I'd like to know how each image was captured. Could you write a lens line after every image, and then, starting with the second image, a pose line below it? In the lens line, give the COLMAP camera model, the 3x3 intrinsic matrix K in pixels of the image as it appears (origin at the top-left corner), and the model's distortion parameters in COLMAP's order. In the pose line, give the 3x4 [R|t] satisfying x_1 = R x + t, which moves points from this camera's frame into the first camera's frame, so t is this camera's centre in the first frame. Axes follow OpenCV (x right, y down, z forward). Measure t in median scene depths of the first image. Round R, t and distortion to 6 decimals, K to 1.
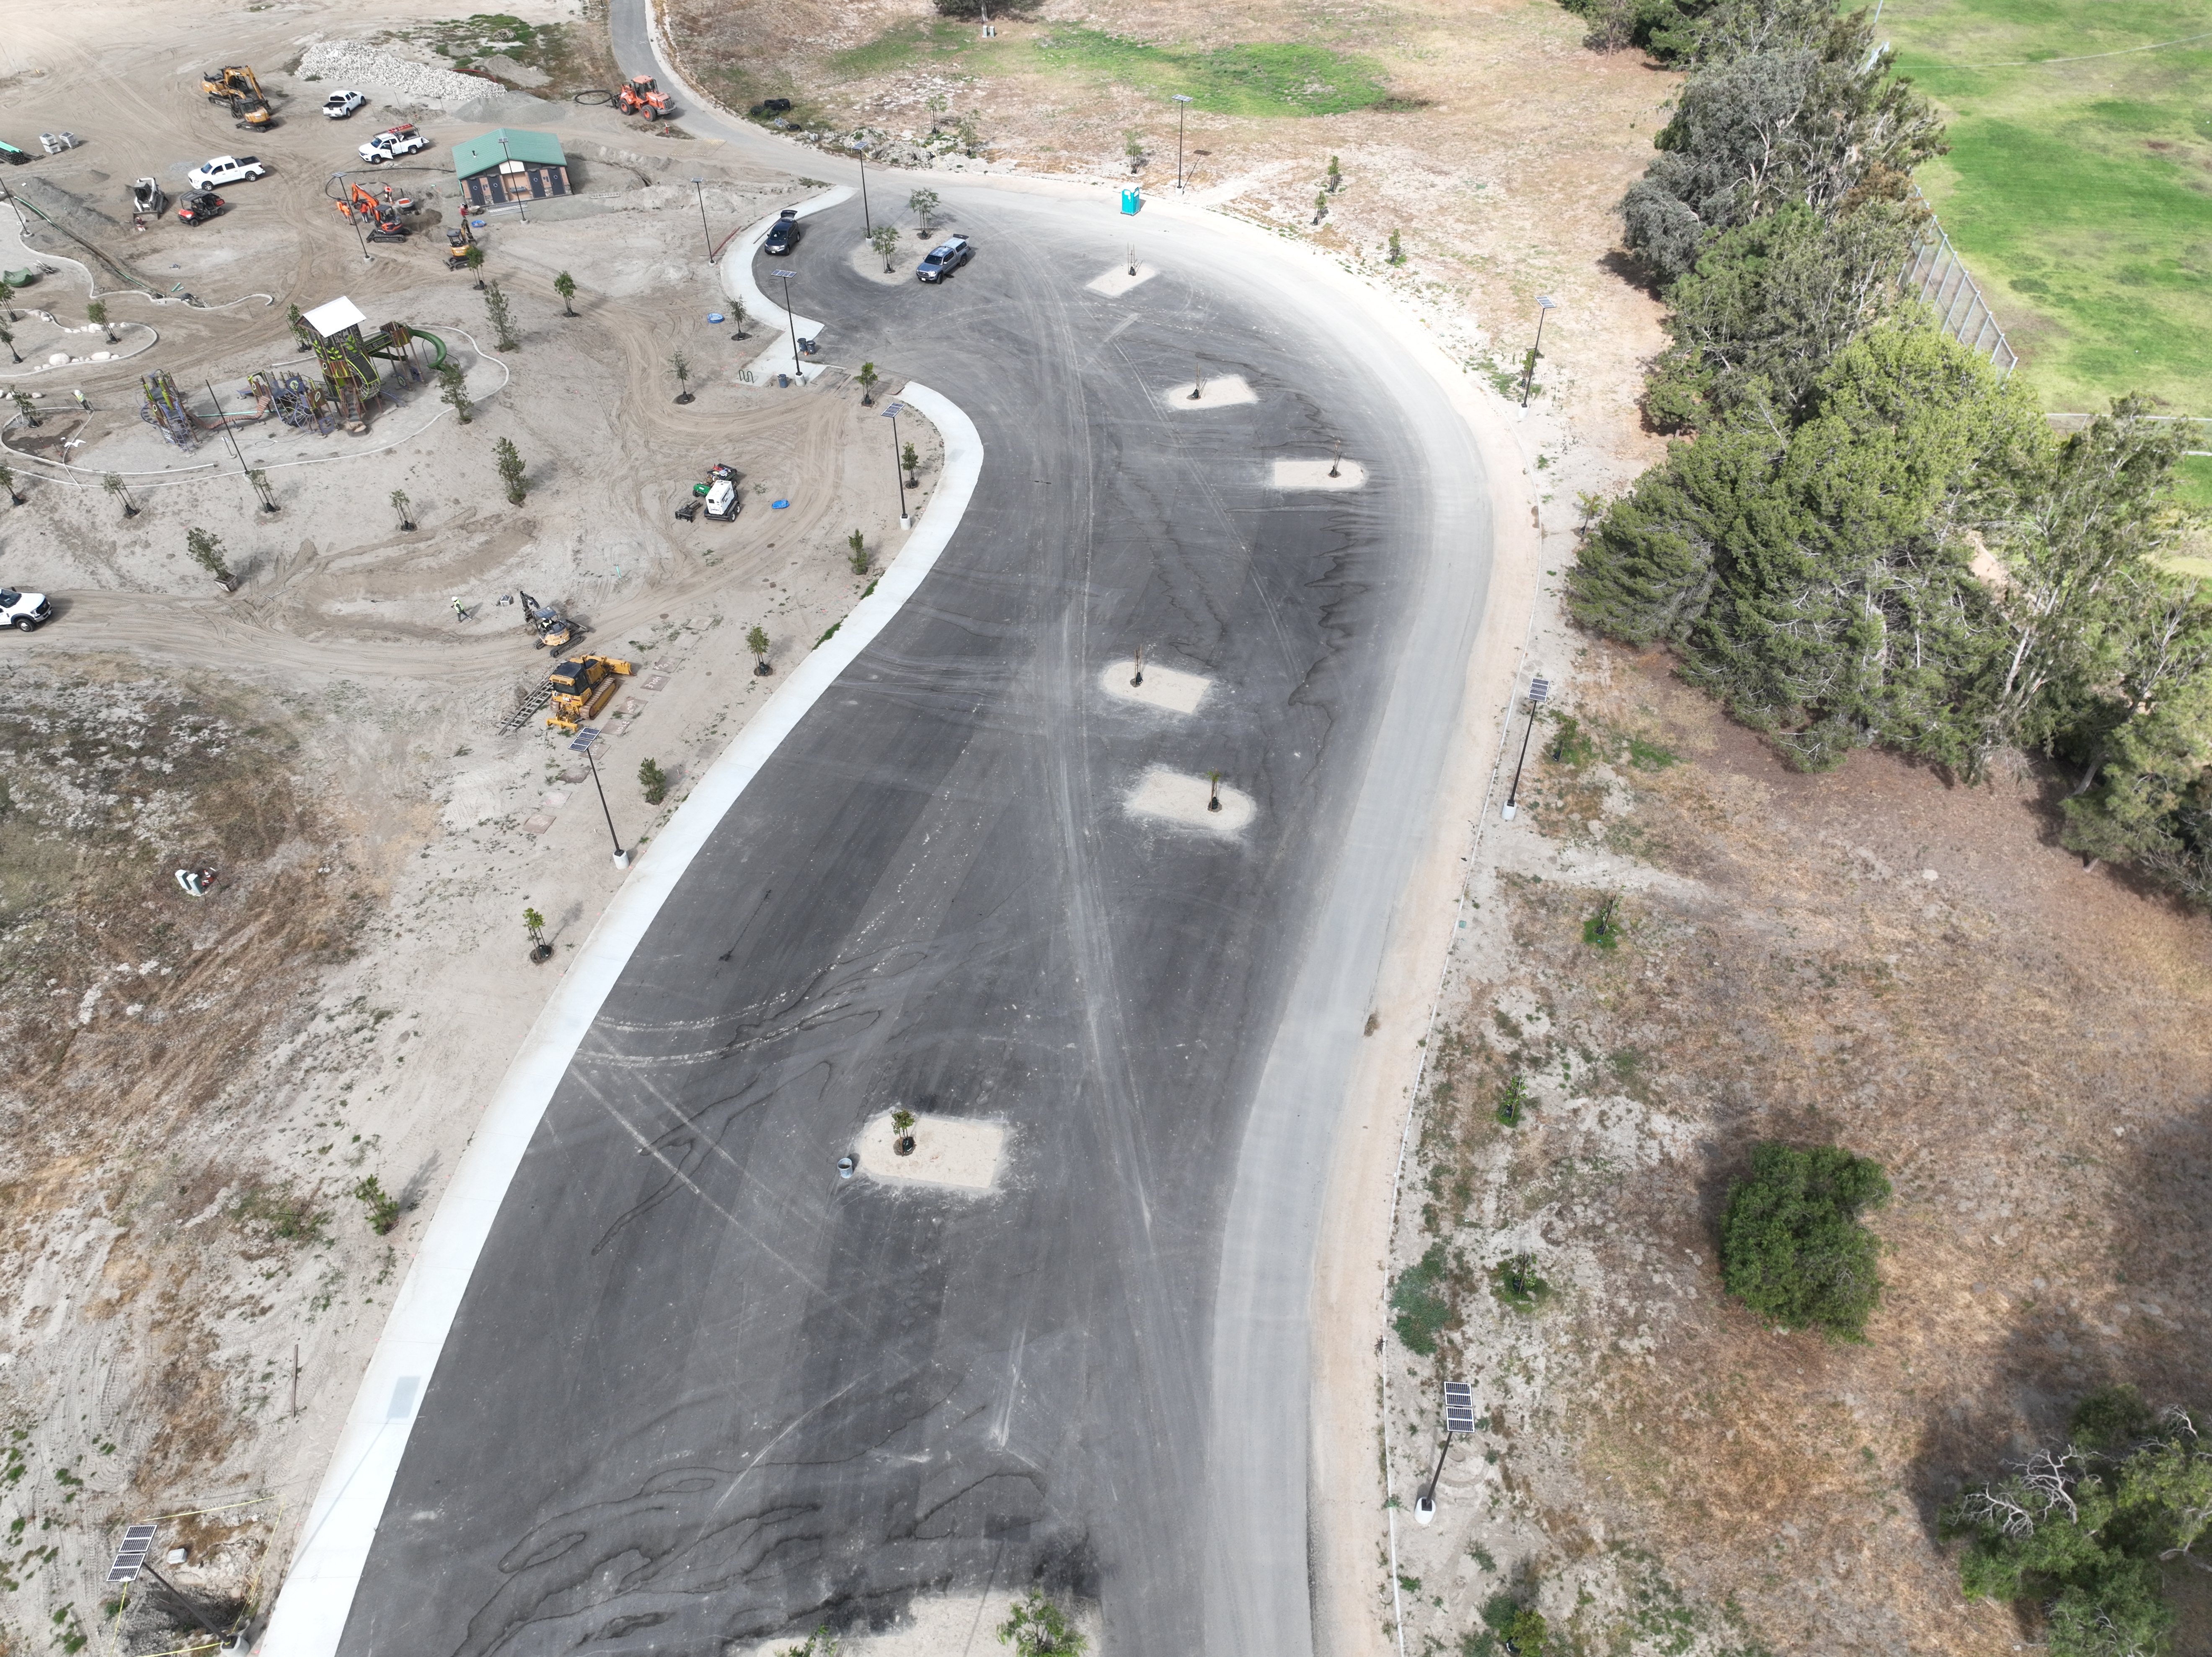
lens RADIAL K [[1551.0, 0, 1109.6], [0, 1551.0, 831.4], [0, 0, 1]] dist [0.001864, 0.017395]
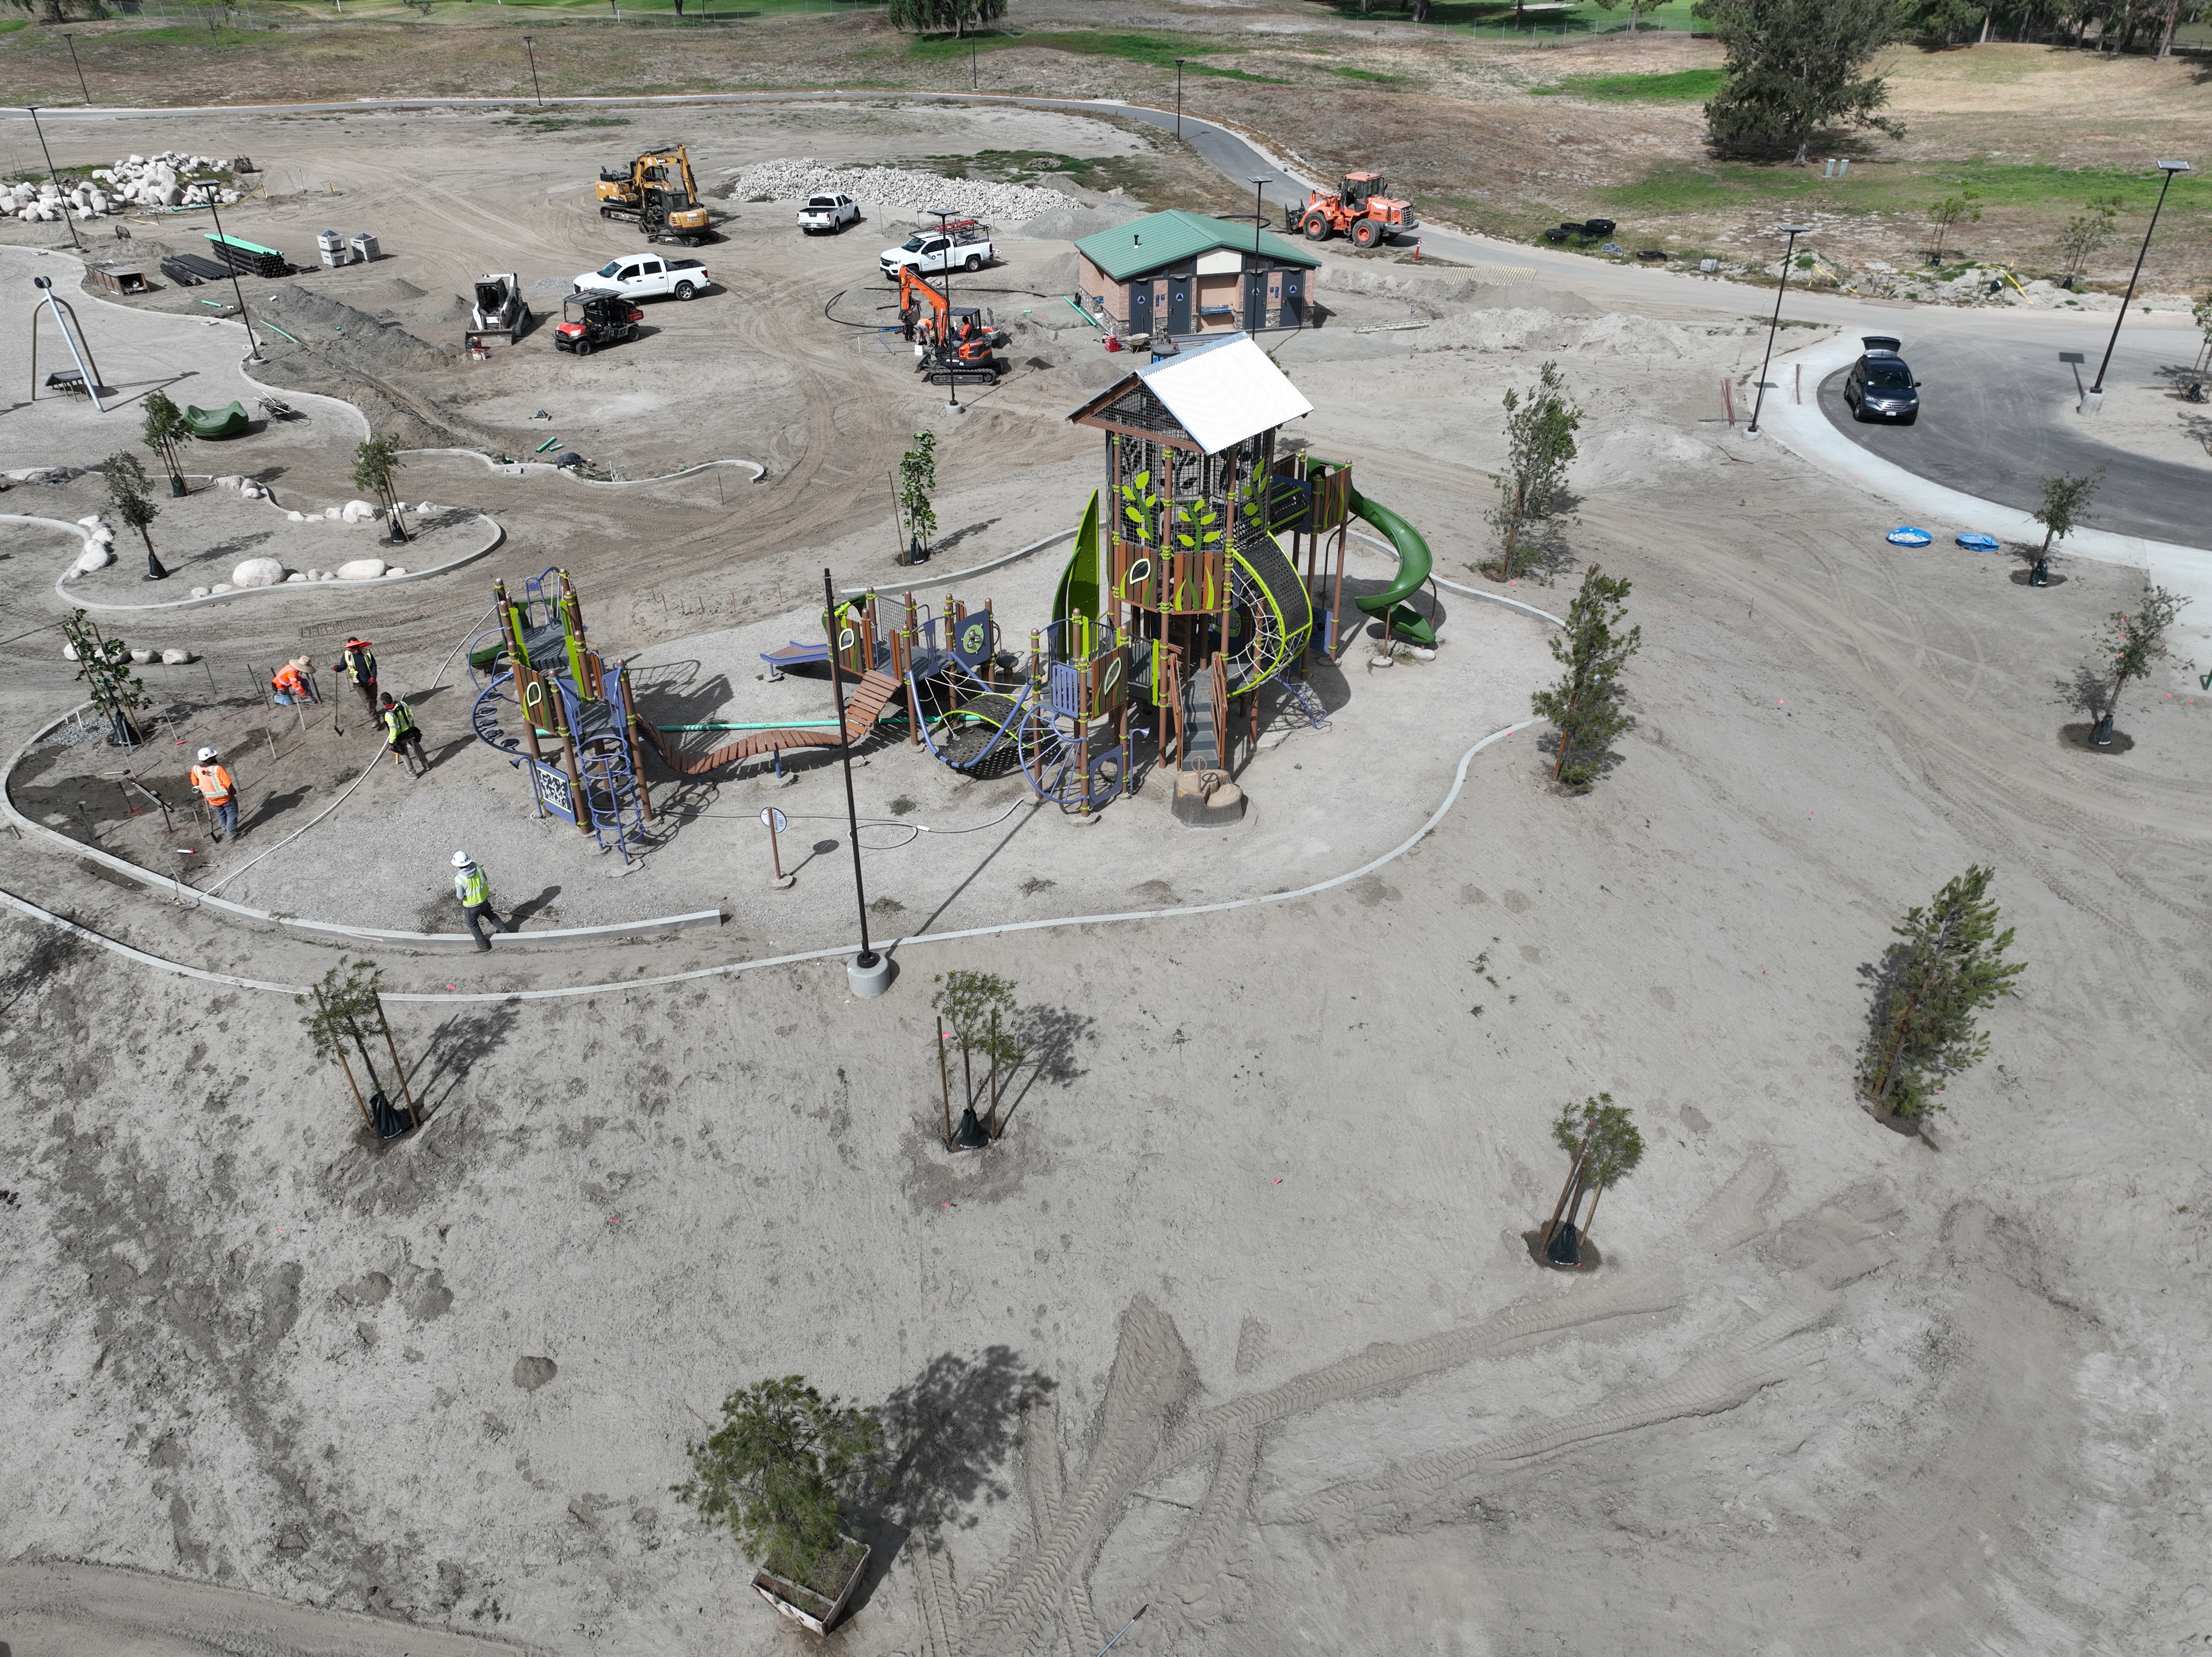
lens RADIAL K [[1551.0, 0, 1107.0], [0, 1551.0, 829.3], [0, 0, 1]] dist [0.001864, 0.017395]
pose [[0.994687, 0.048134, -0.091002, -0.538822], [-0.066639, 0.974825, -0.212781, -0.219245], [0.078469, 0.217714, 0.972853, 0.829406]]
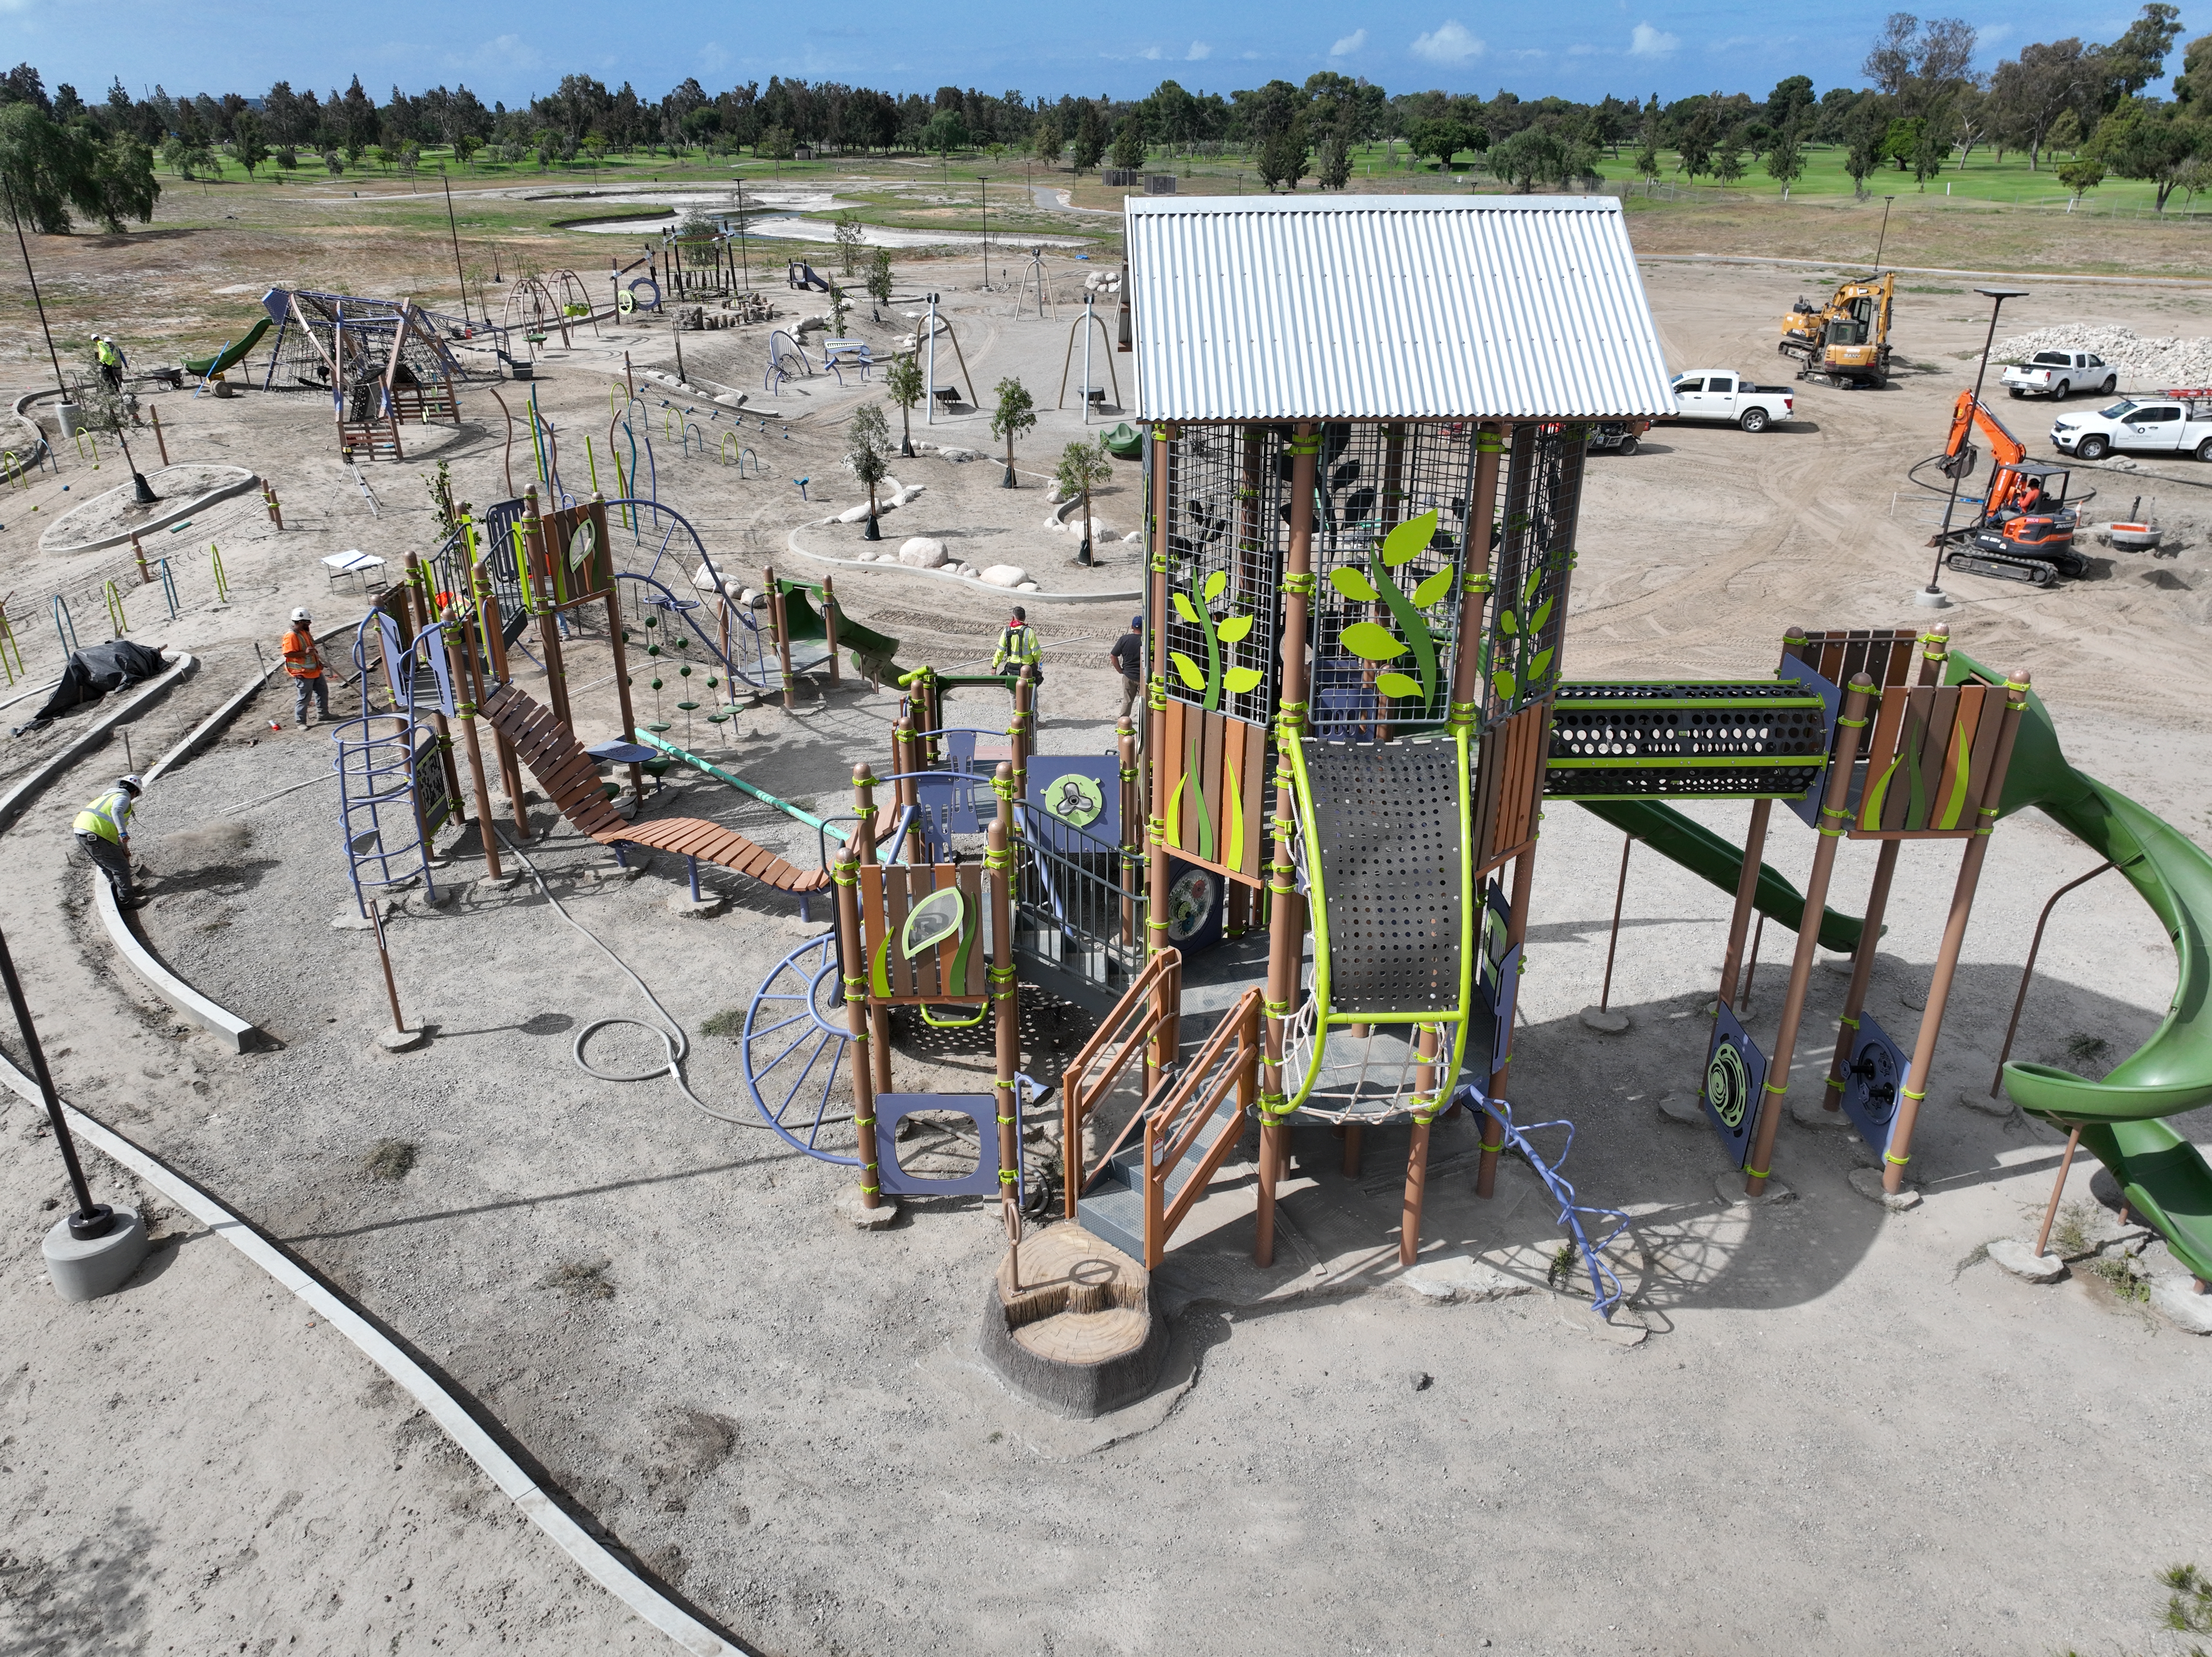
lens RADIAL K [[1551.0, 0, 1104.5], [0, 1551.0, 829.5], [0, 0, 1]] dist [0.001864, 0.017395]
pose [[0.572572, 0.341004, -0.745572, -0.468770], [-0.573094, 0.816784, -0.066541, -0.316880], [0.586281, 0.465382, 0.663094, 1.034099]]
